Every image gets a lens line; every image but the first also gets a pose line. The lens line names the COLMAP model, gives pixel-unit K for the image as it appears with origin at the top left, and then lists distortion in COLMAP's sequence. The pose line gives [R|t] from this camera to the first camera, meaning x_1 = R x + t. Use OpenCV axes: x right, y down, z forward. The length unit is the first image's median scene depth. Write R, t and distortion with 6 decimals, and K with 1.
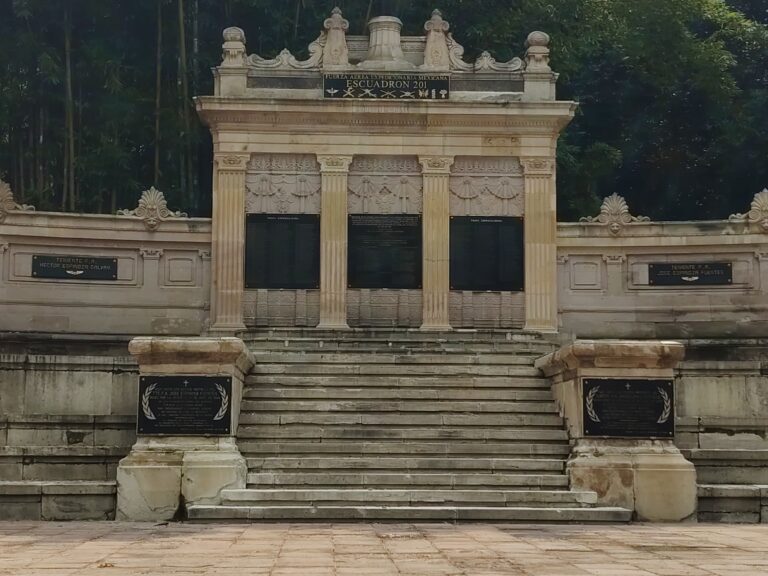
lens RADIAL K [[1319.4, 0, 384.6], [0, 1319.4, 291.9], [0, 0, 1]] dist [0.251947, 0.000000]
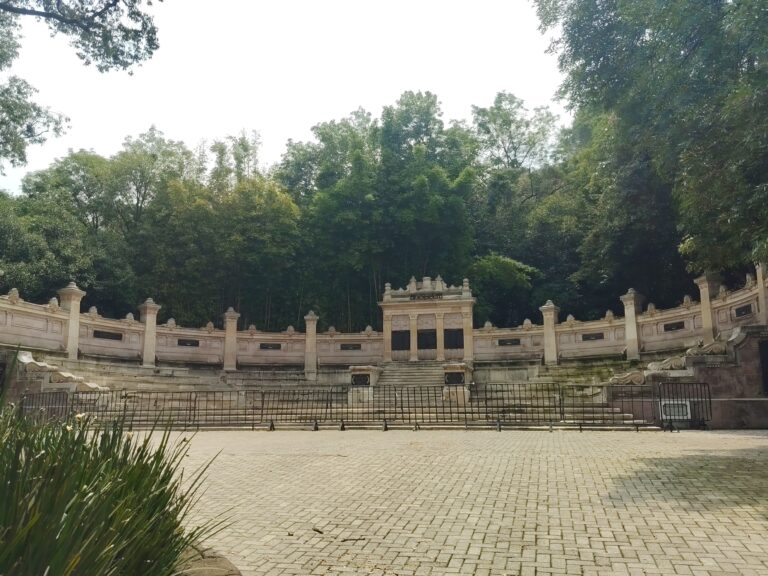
lens RADIAL K [[646.0, 0, 384.4], [0, 646.0, 285.6], [0, 0, 1]] dist [0.108132, 0.000828]
pose [[0.961534, -0.062319, -0.267524, 0.388296], [0.044380, 0.996374, -0.072592, -0.054643], [0.271078, 0.057927, 0.960813, -0.828377]]
